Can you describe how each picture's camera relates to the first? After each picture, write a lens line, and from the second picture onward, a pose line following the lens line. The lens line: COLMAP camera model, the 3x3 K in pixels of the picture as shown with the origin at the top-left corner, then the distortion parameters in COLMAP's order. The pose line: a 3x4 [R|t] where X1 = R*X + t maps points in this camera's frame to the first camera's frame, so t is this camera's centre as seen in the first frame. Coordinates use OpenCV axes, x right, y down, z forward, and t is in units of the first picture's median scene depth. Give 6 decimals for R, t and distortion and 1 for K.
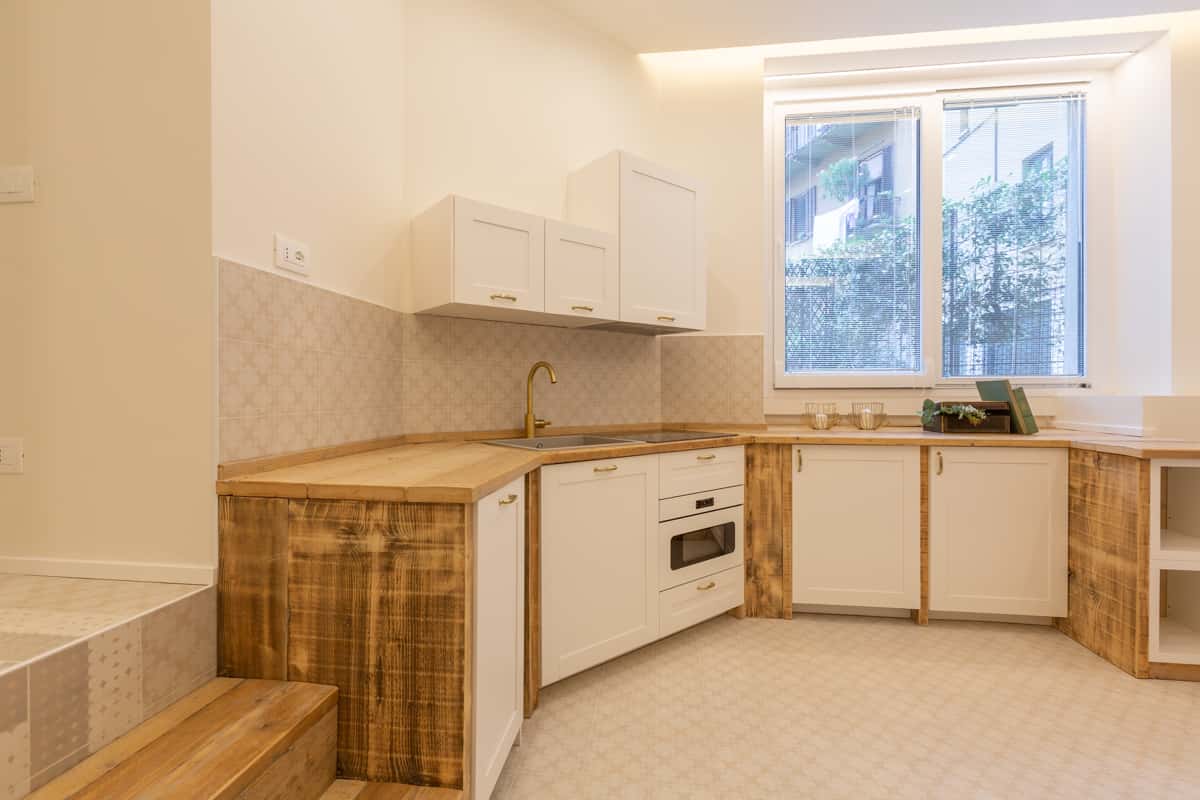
lens RADIAL K [[544.7, 0, 601.7], [0, 544.7, 395.0], [0, 0, 1]] dist [0.001020, -0.000037]
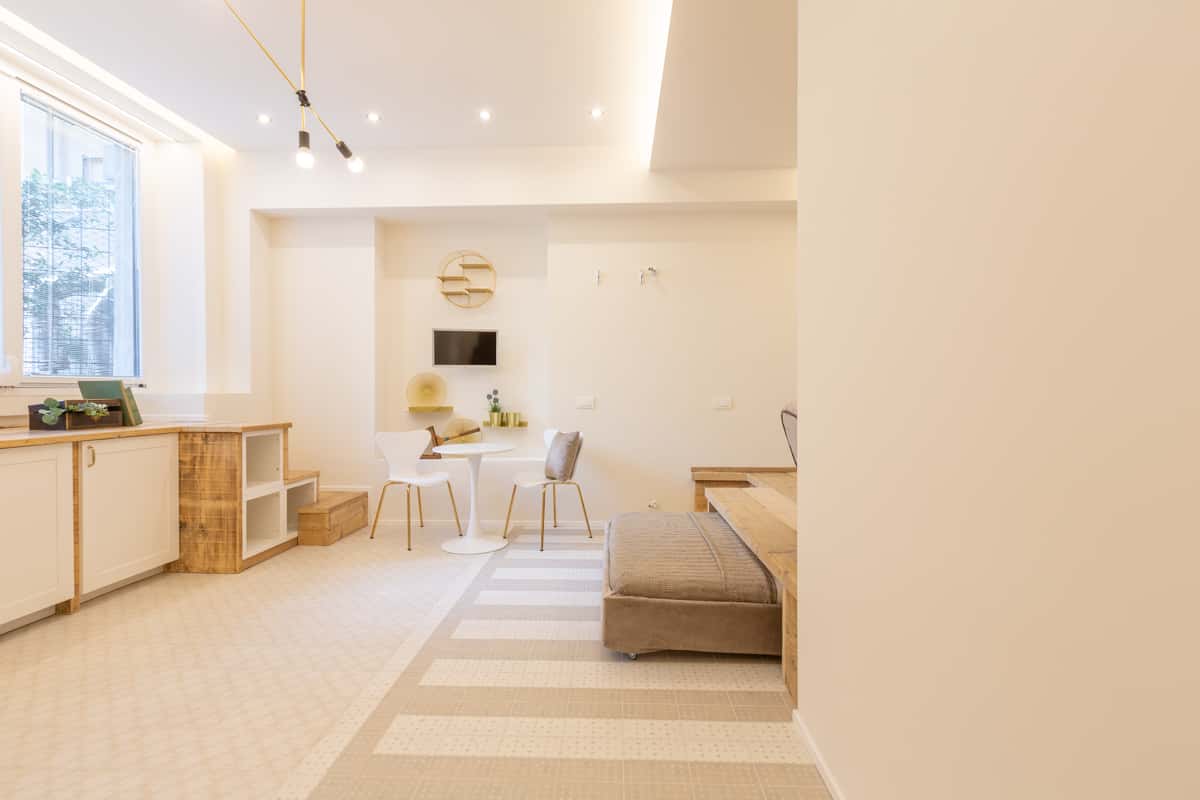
lens RADIAL K [[544.7, 0, 601.7], [0, 544.7, 395.0], [0, 0, 1]] dist [0.001020, -0.000037]
pose [[-0.083182, -0.007622, 0.996505, -0.586082], [0.005884, 0.999950, 0.008139, 0.000143], [-0.996517, 0.006540, -0.083133, 0.075529]]
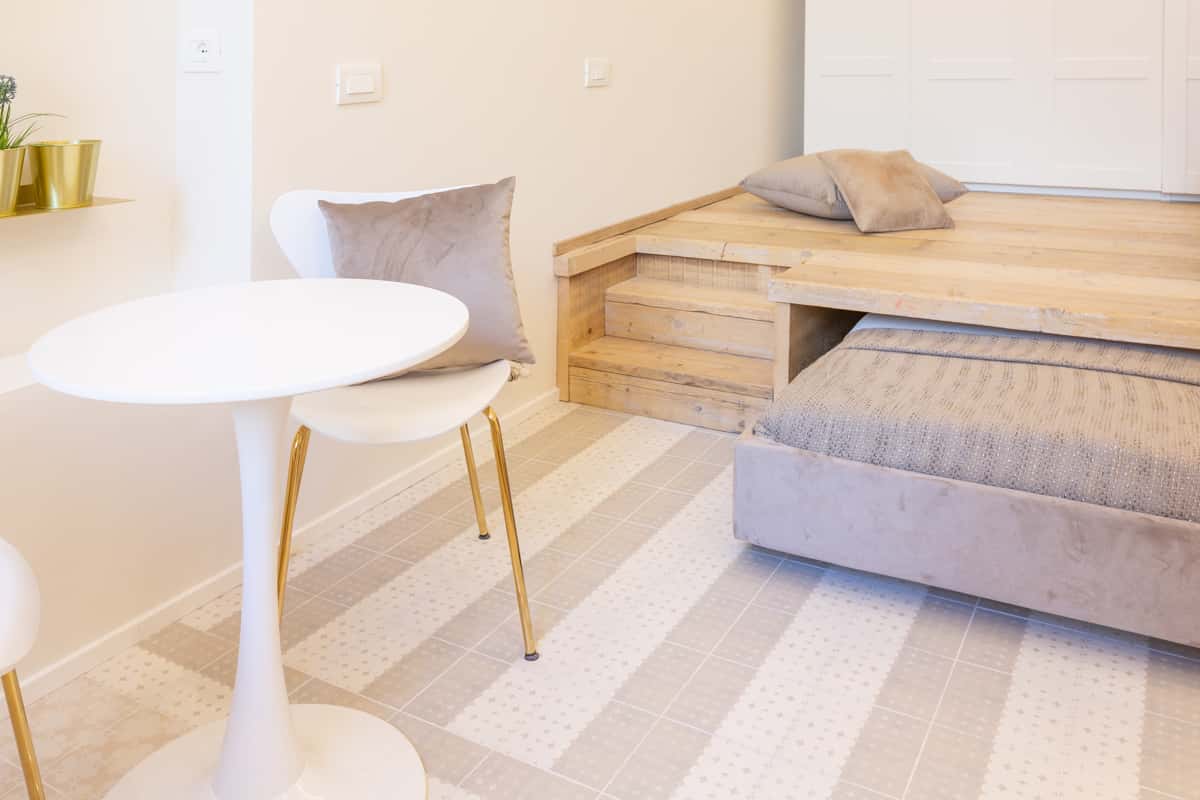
lens RADIAL K [[1015.9, 0, 595.3], [0, 1015.9, 56.3], [0, 0, 1]] dist [-0.001394, -0.014460]
pose [[-0.913317, 0.016170, 0.406928, 0.658199], [0.021542, 0.999731, 0.008623, 0.011679], [-0.406679, 0.016641, -0.913420, 0.789920]]
